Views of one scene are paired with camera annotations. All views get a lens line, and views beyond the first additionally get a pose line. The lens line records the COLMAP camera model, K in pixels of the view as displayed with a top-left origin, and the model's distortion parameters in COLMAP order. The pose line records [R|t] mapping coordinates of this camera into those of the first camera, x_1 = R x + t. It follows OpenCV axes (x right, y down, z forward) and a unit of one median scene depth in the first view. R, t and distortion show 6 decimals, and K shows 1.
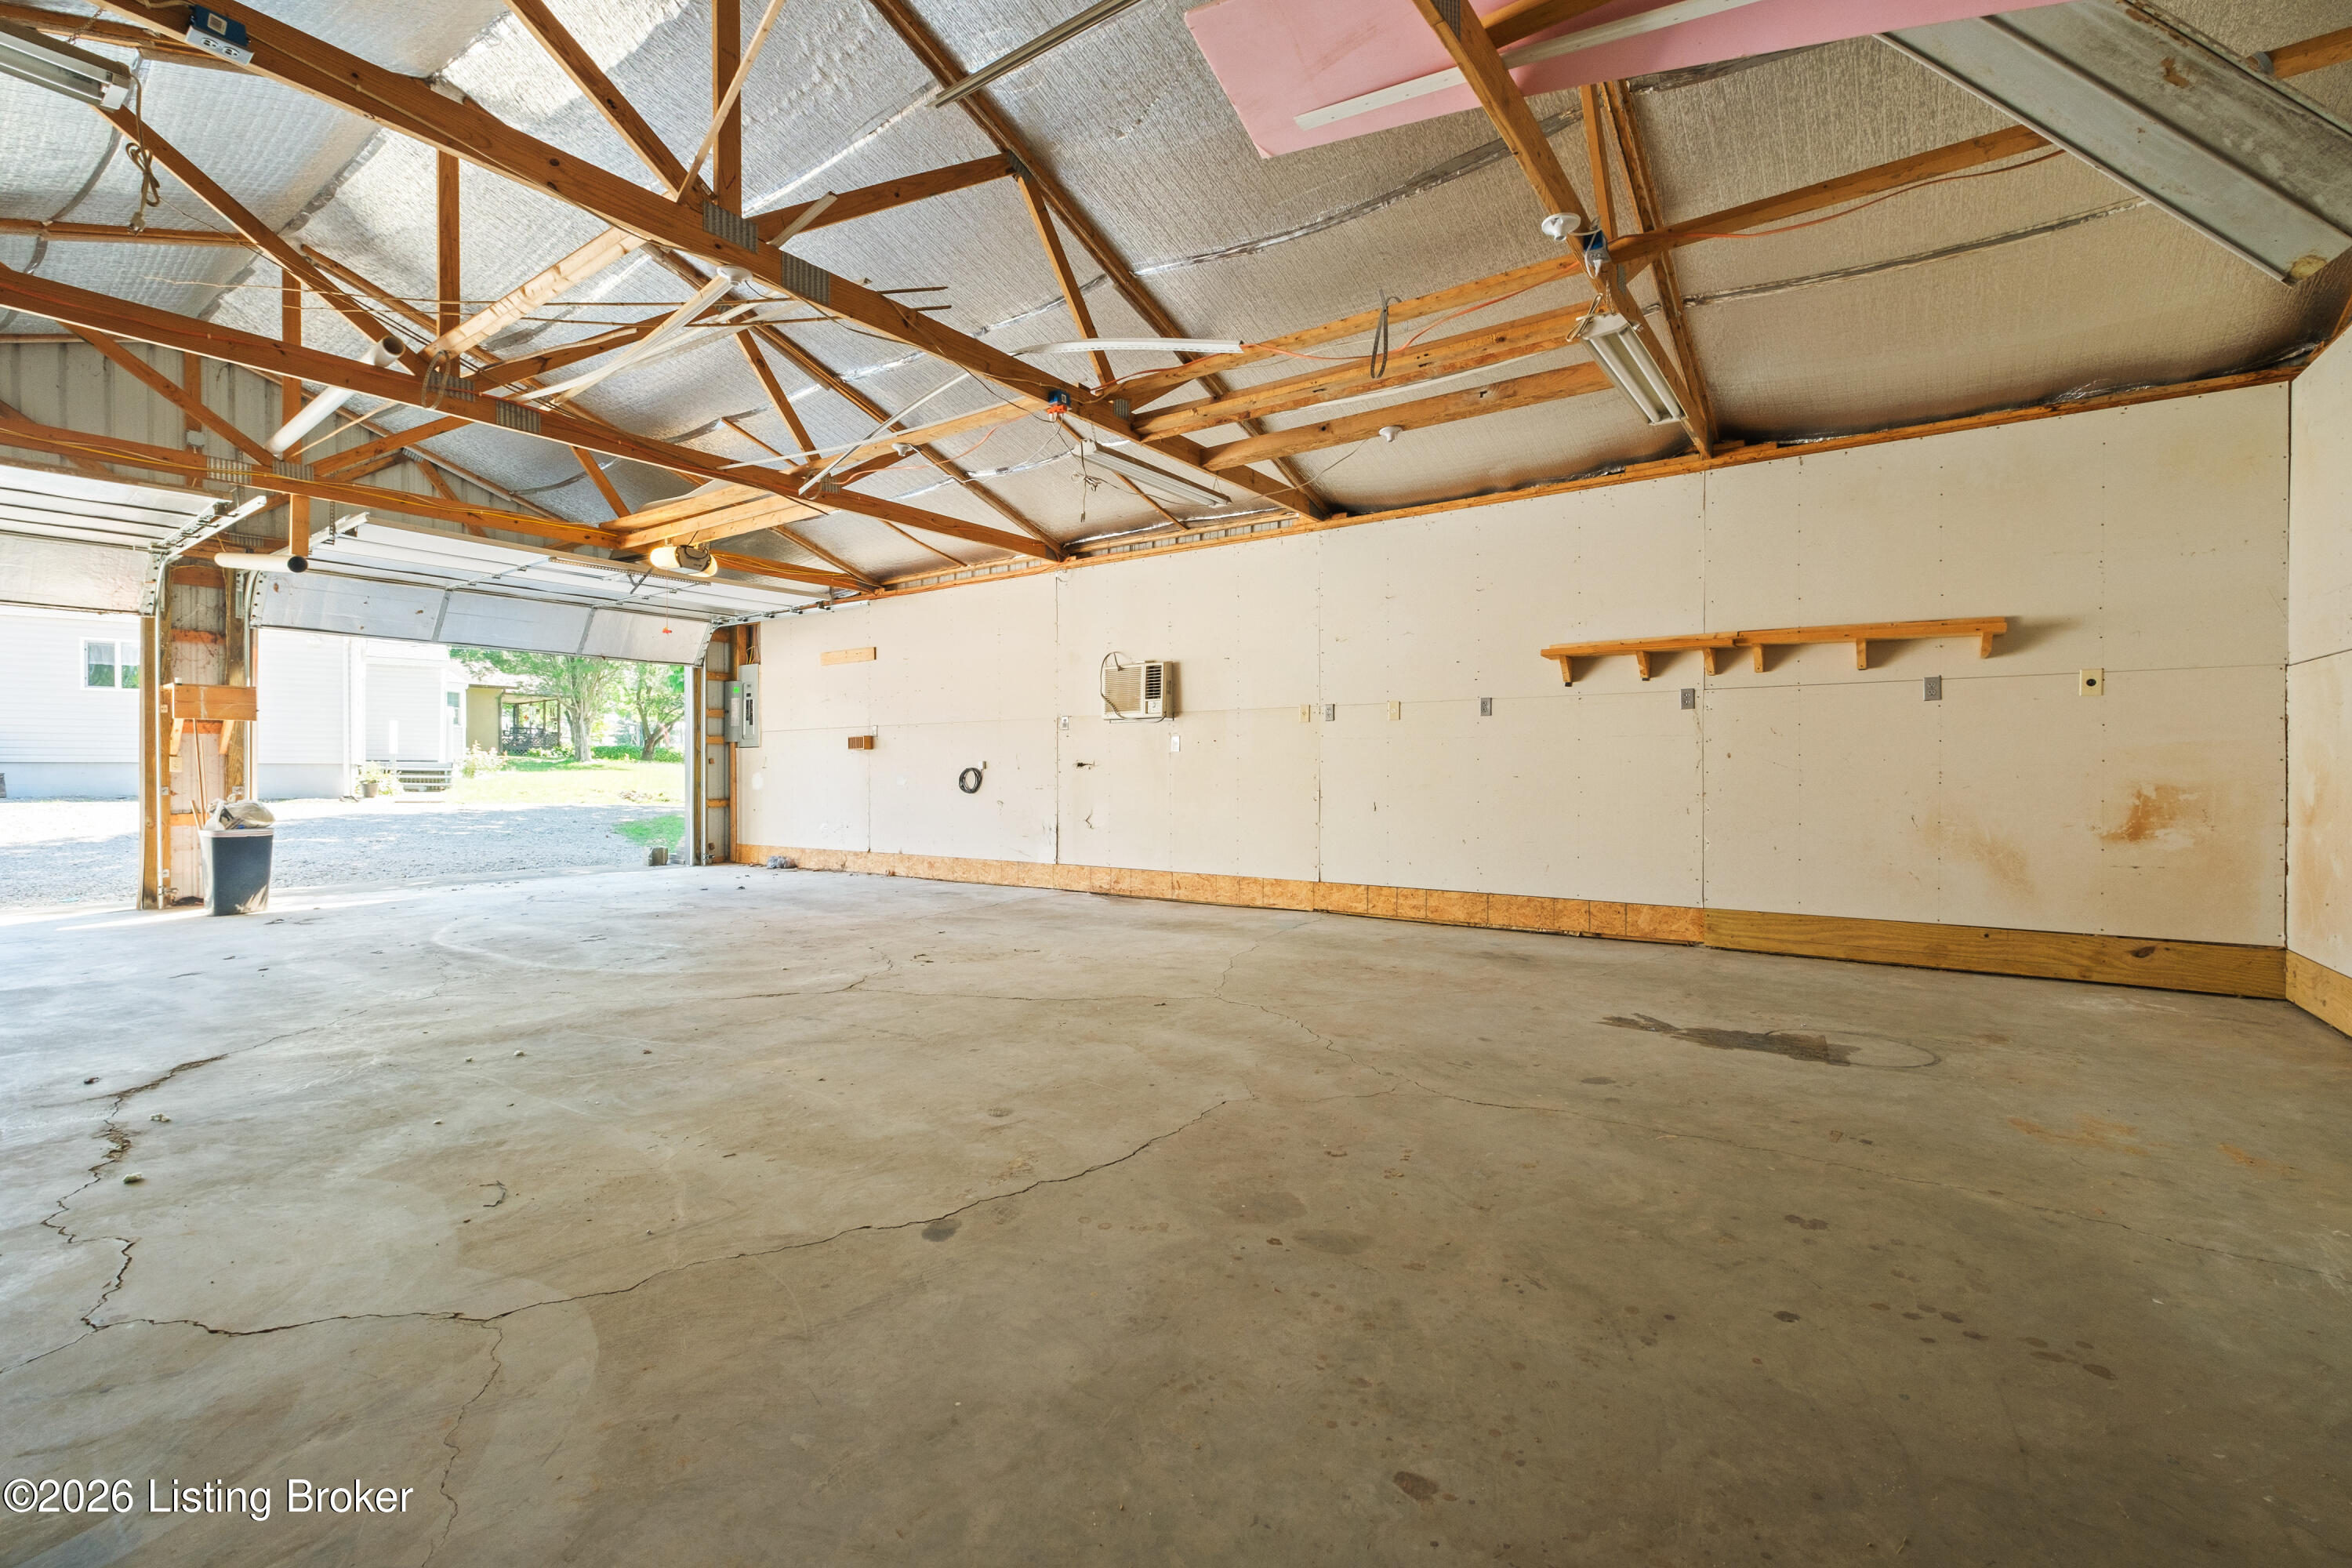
lens RADIAL K [[1043.7, 0, 1151.4], [0, 1043.7, 788.3], [0, 0, 1]] dist [-0.000856, -0.002173]
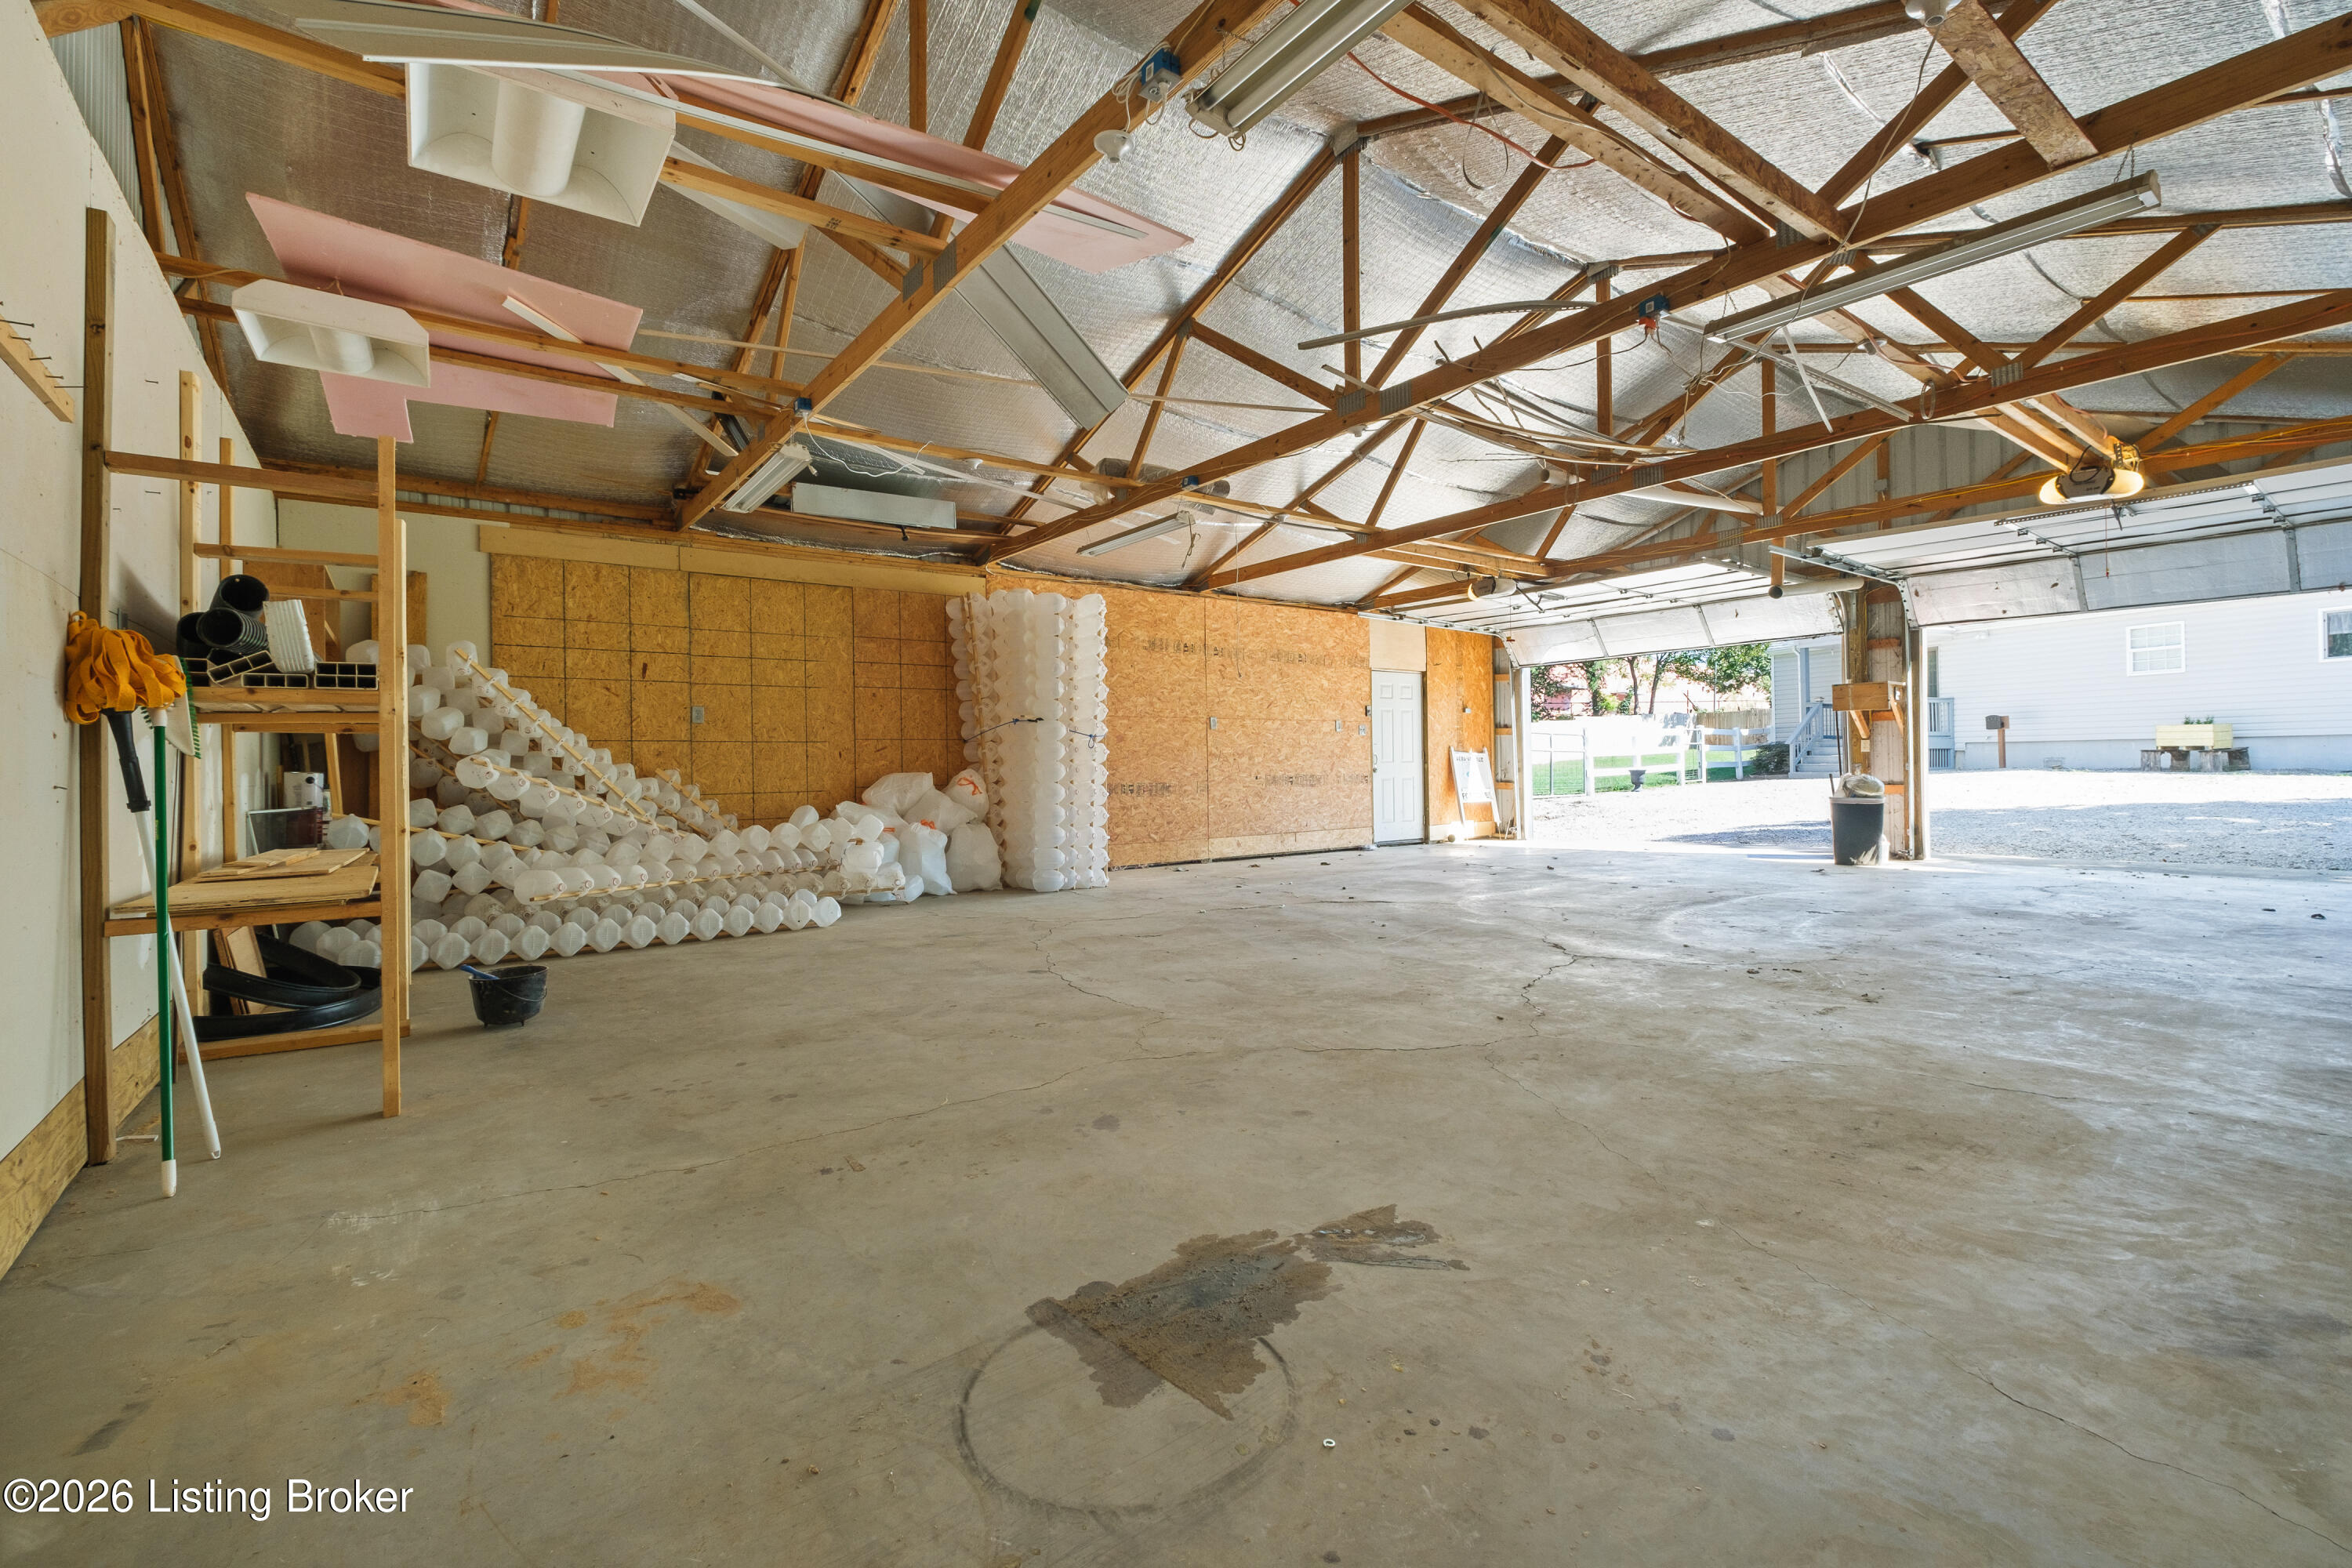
lens RADIAL K [[1043.7, 0, 1190.3], [0, 1043.7, 775.3], [0, 0, 1]] dist [-0.000856, -0.002173]
pose [[-0.288512, 0.014258, -0.957370, 0.734048], [0.001812, 0.999895, 0.014345, -0.010156], [0.957474, 0.002404, -0.288508, 0.787197]]
